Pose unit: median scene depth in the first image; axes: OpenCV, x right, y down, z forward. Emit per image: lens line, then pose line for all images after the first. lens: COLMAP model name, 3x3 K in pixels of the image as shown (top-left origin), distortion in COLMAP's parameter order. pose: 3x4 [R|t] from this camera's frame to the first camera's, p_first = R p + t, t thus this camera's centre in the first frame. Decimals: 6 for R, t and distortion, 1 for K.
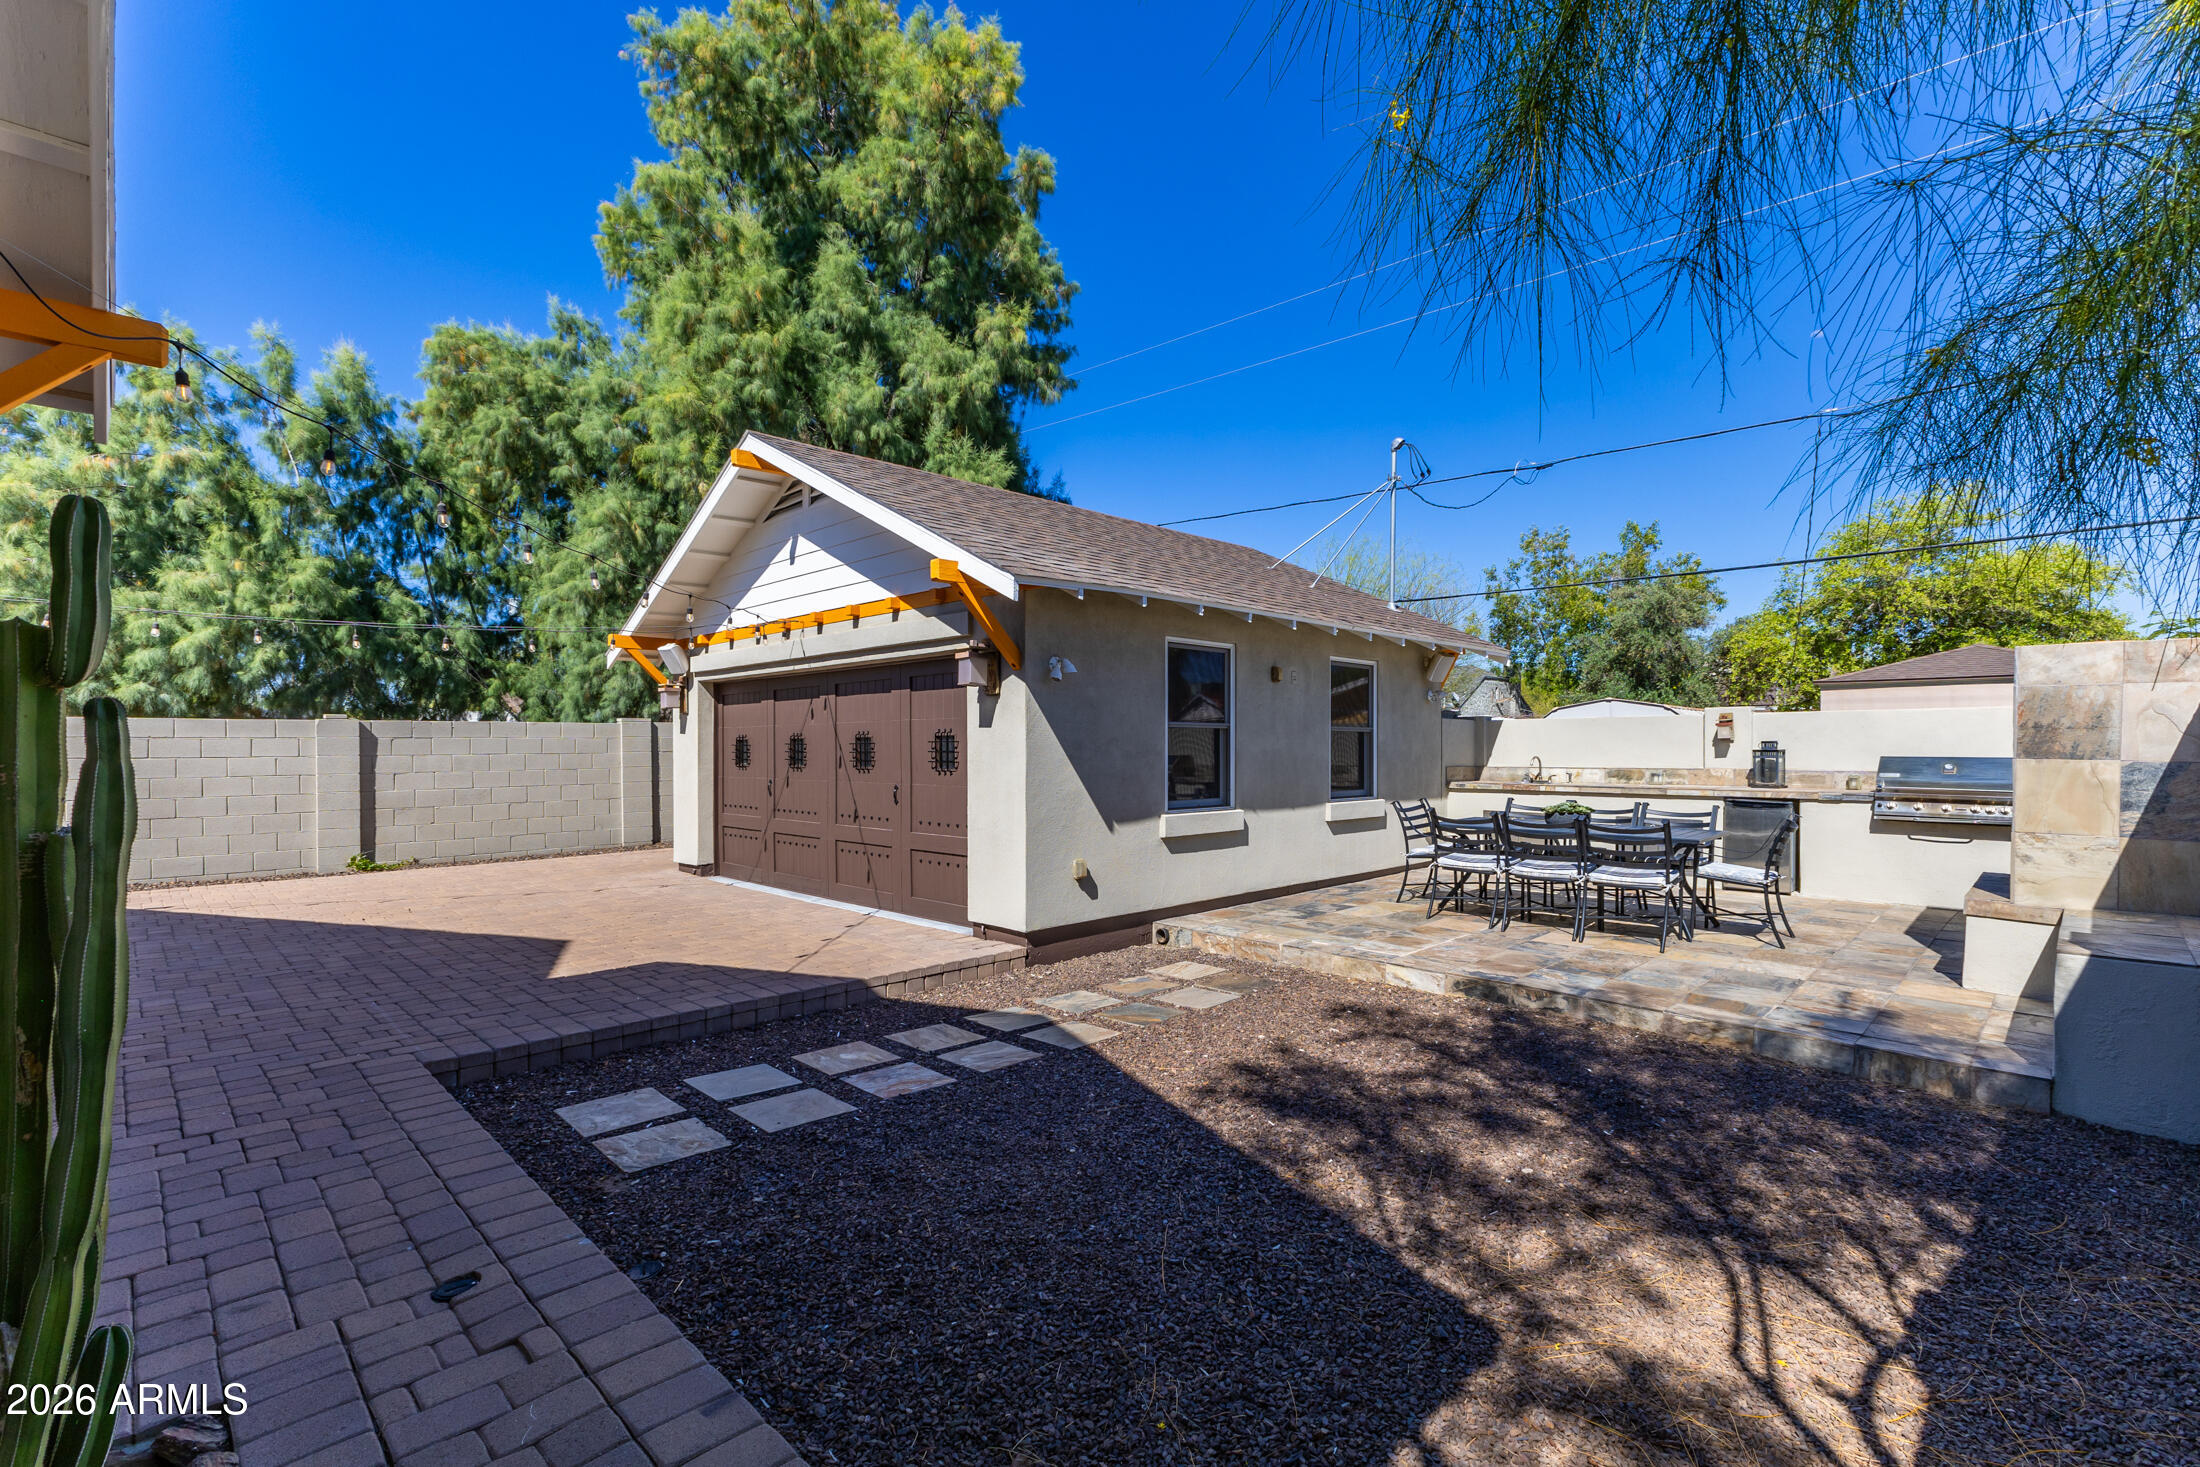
lens RADIAL K [[1000.3, 0, 1100.4], [0, 1000.3, 743.3], [0, 0, 1]] dist [0.001475, 0.000227]
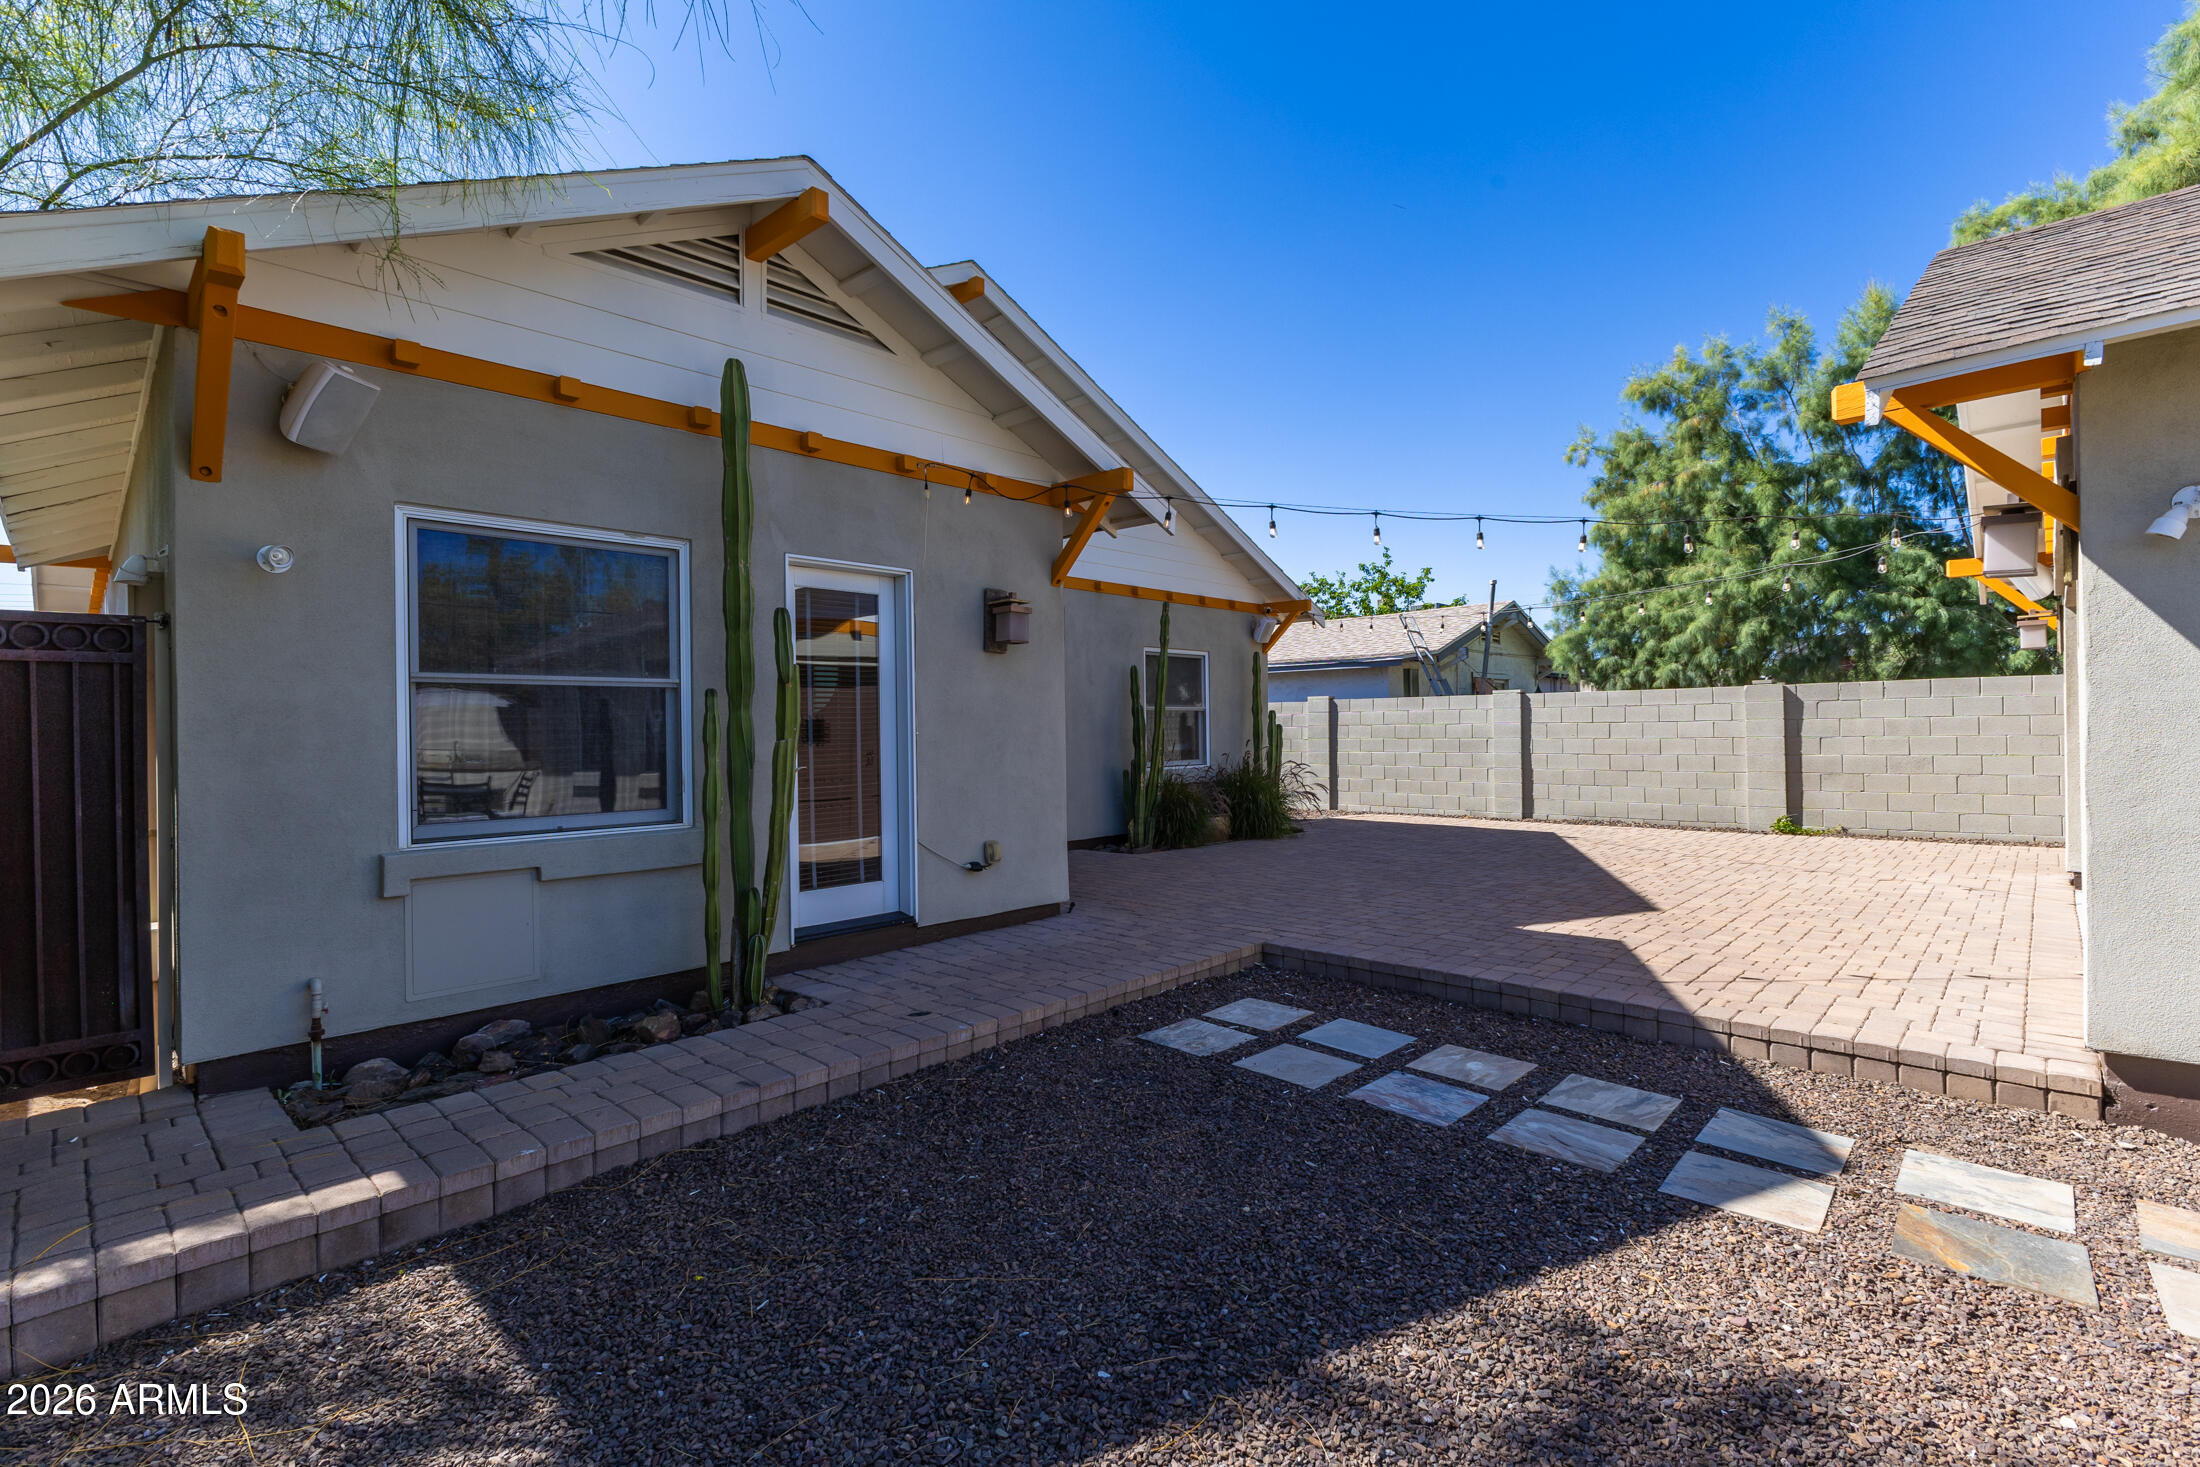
lens RADIAL K [[961.2, 0, 1089.5], [0, 961.2, 739.7], [0, 0, 1]] dist [0.000893, 0.000045]
pose [[0.008876, 0.006700, -0.999938, 0.430303], [0.020647, 0.999763, 0.006882, 0.021163], [0.999747, -0.020707, 0.008736, 0.528413]]
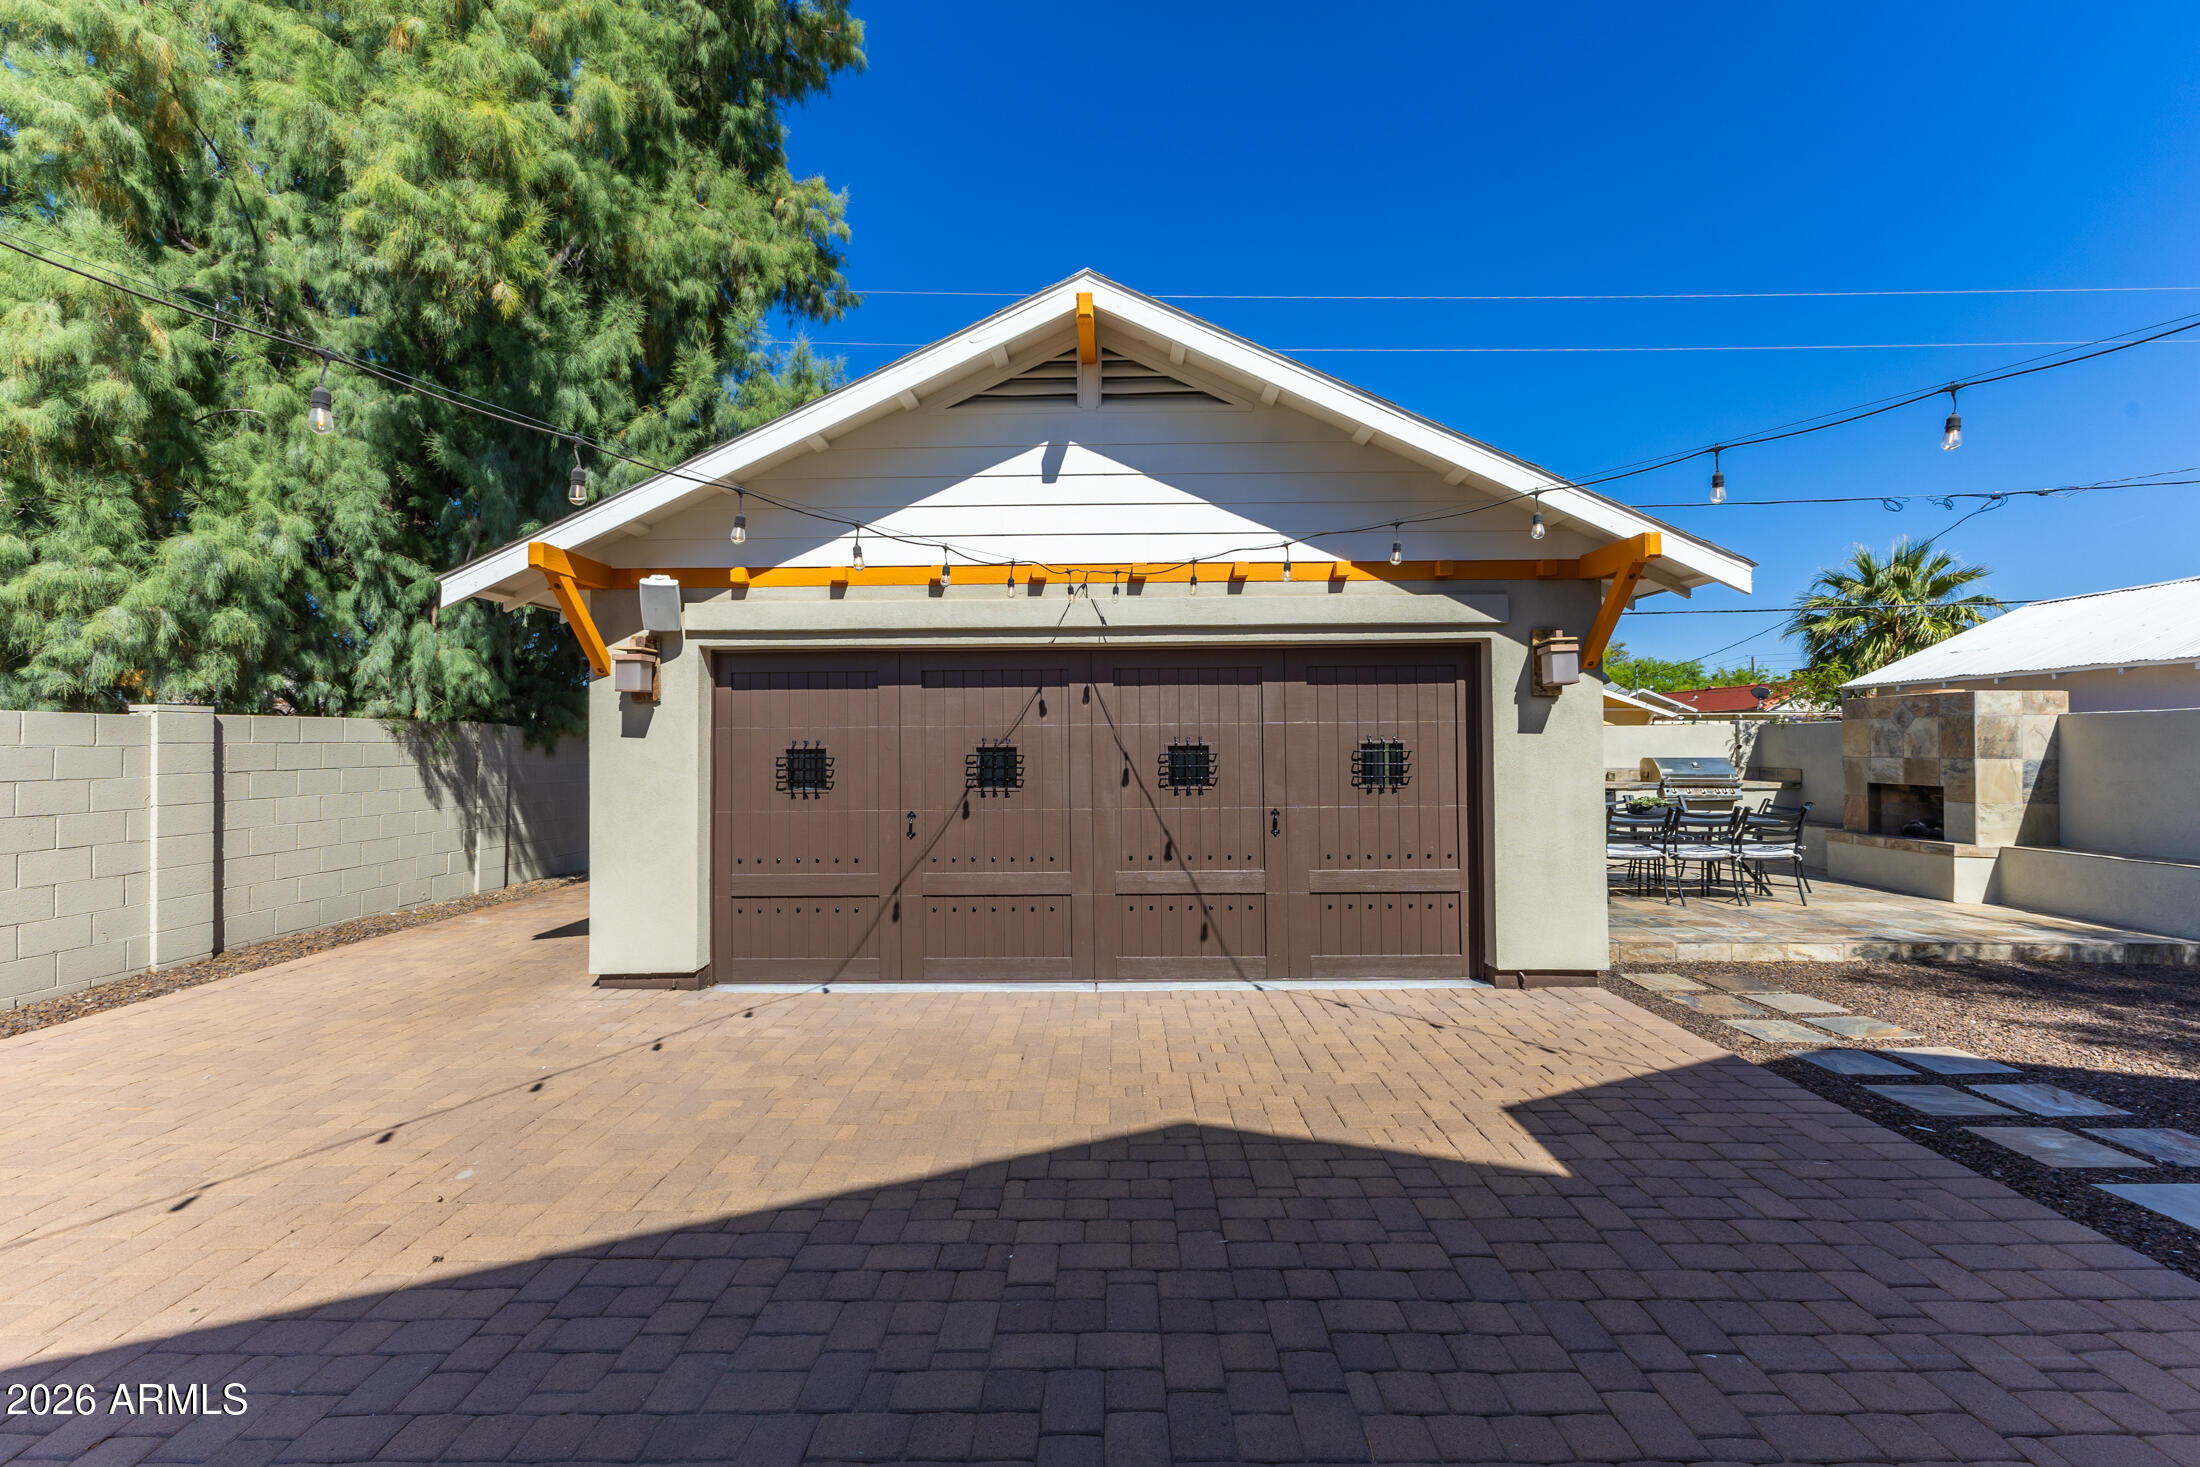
lens RADIAL K [[952.1, 0, 1095.0], [0, 952.1, 733.2], [0, 0, 1]] dist [0.007853, -0.002270]
pose [[0.712577, 0.006870, 0.701561, -1.055325], [0.002274, 0.999924, -0.012102, -0.009612], [-0.701591, 0.010219, 0.712507, 0.772770]]
